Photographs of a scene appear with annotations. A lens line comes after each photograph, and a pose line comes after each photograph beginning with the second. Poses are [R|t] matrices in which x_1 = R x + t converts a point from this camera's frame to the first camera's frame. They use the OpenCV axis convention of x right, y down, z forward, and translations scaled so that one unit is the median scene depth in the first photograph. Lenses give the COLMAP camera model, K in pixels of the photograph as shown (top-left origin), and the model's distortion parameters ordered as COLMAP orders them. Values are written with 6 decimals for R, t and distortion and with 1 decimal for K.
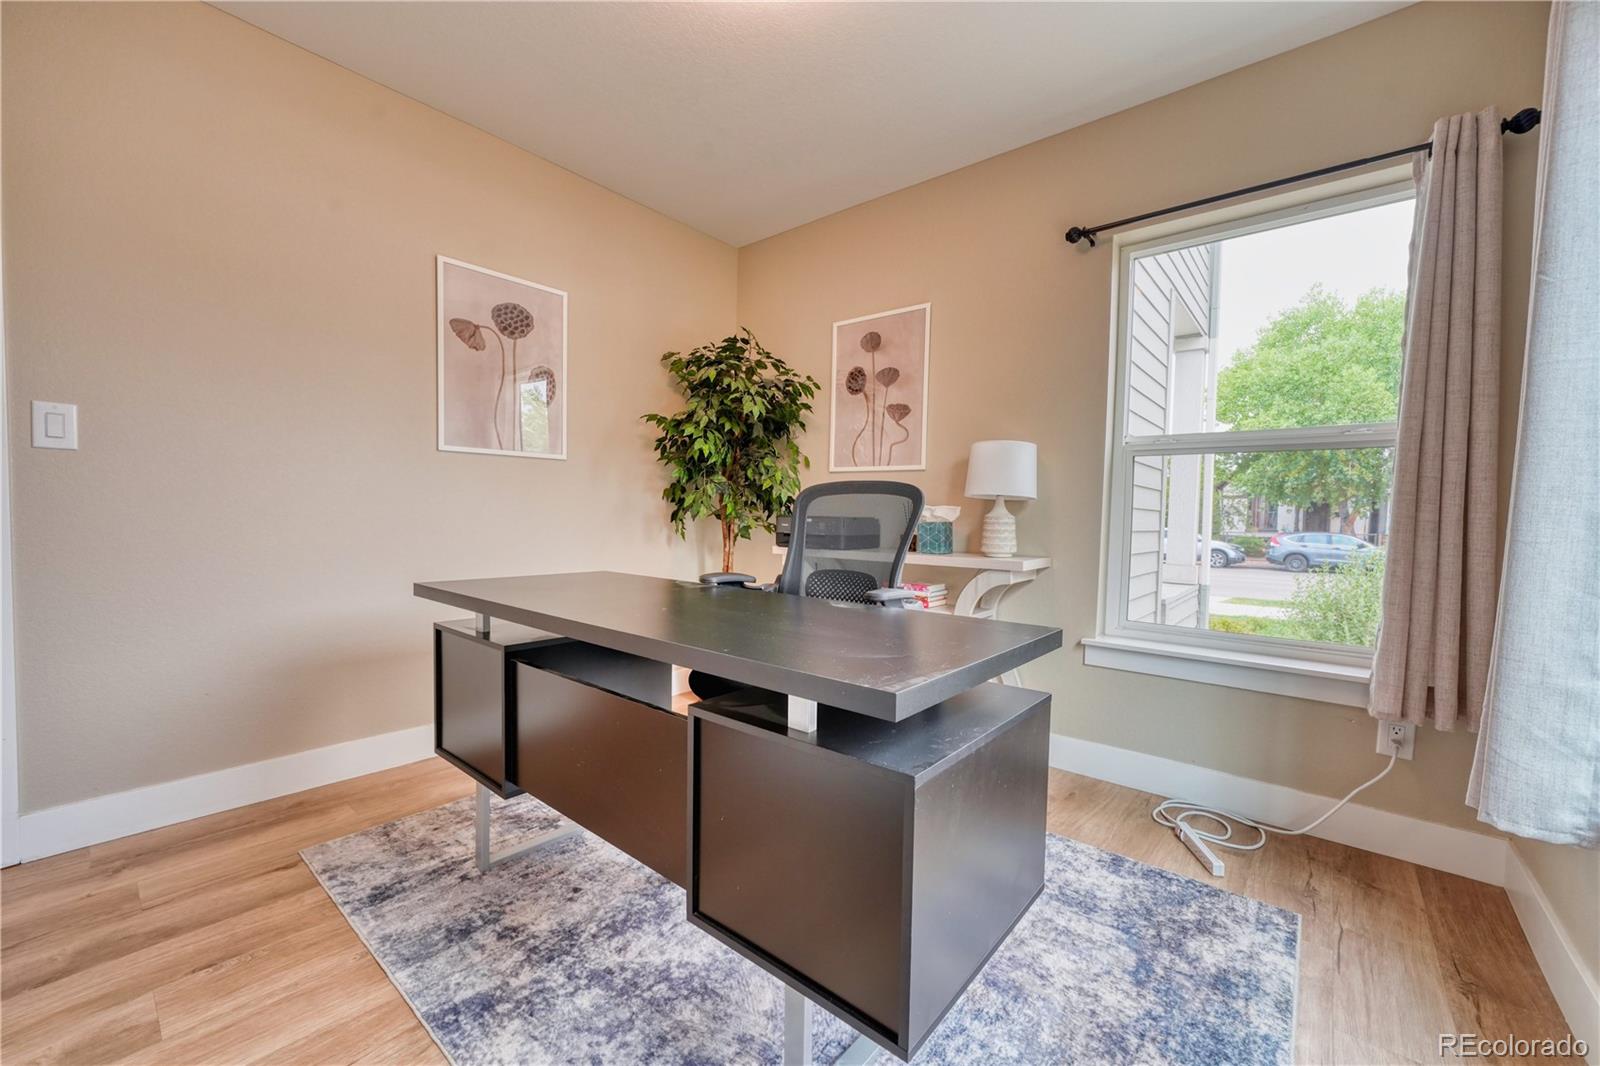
lens RADIAL K [[630.6, 0, 798.3], [0, 630.6, 542.3], [0, 0, 1]] dist [-0.007288, 0.000348]
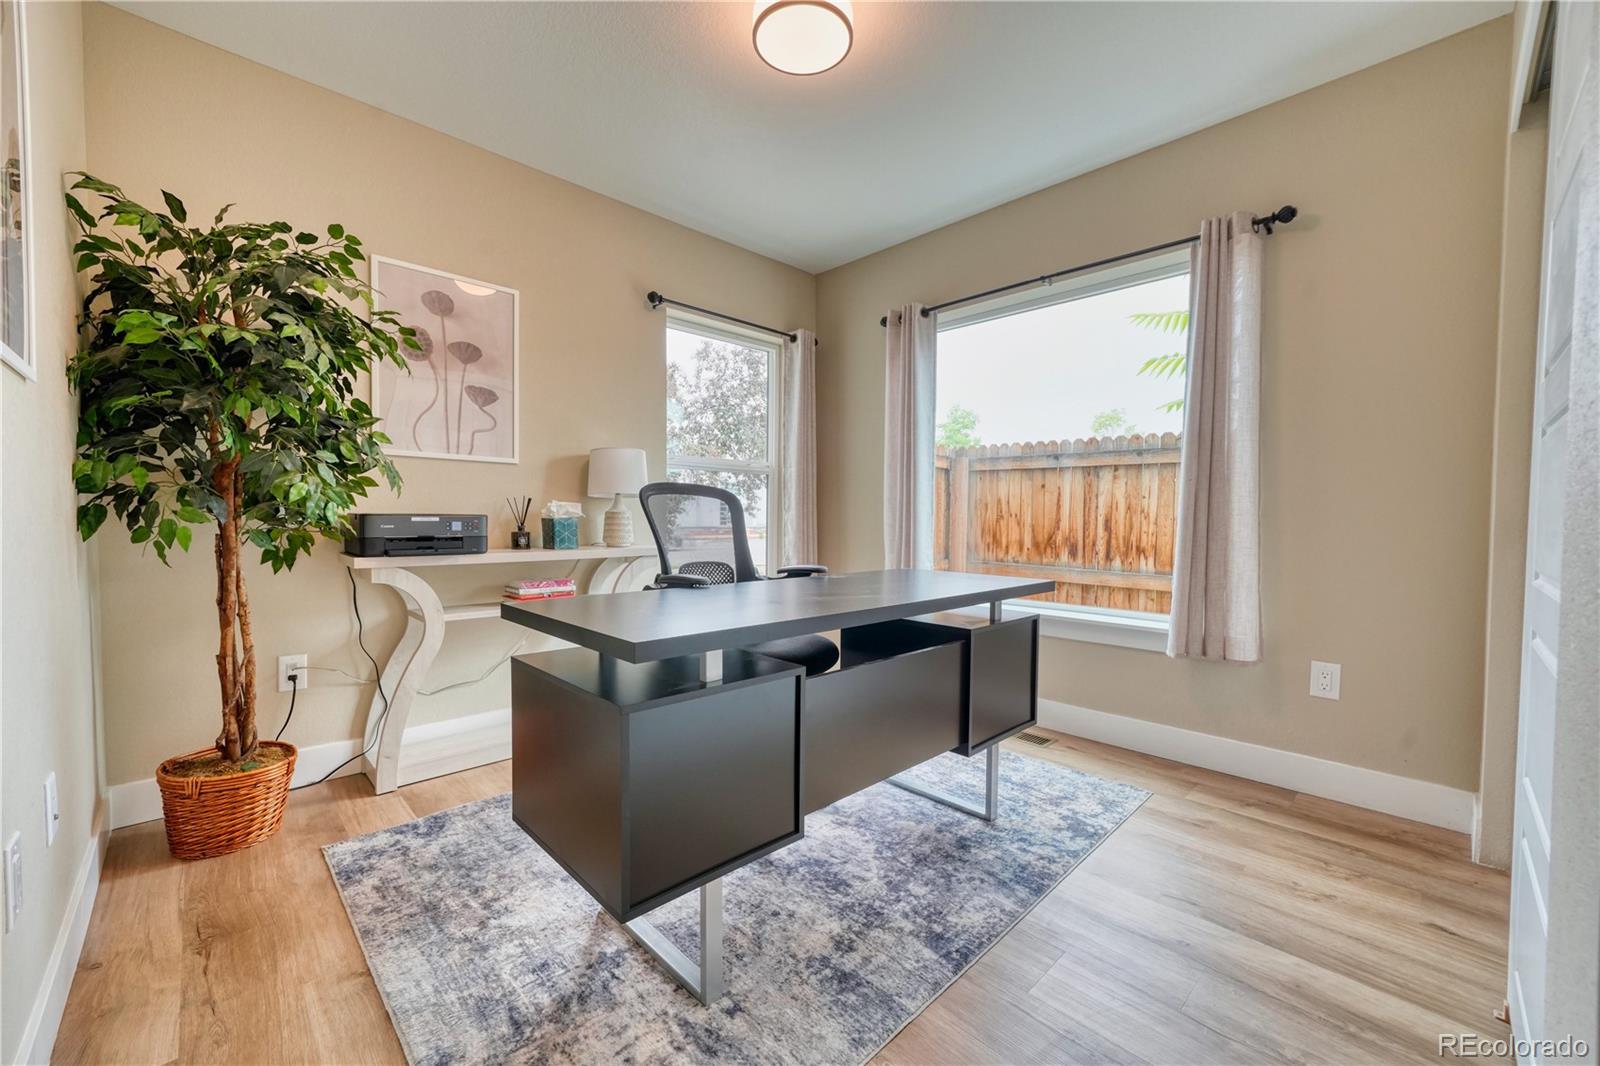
lens RADIAL K [[630.6, 0, 798.0], [0, 630.6, 534.8], [0, 0, 1]] dist [-0.007288, 0.000348]
pose [[0.103256, -0.045595, 0.993609, -1.295052], [0.040911, 0.998298, 0.041558, -0.053665], [-0.993813, 0.036358, 0.104946, 0.869182]]
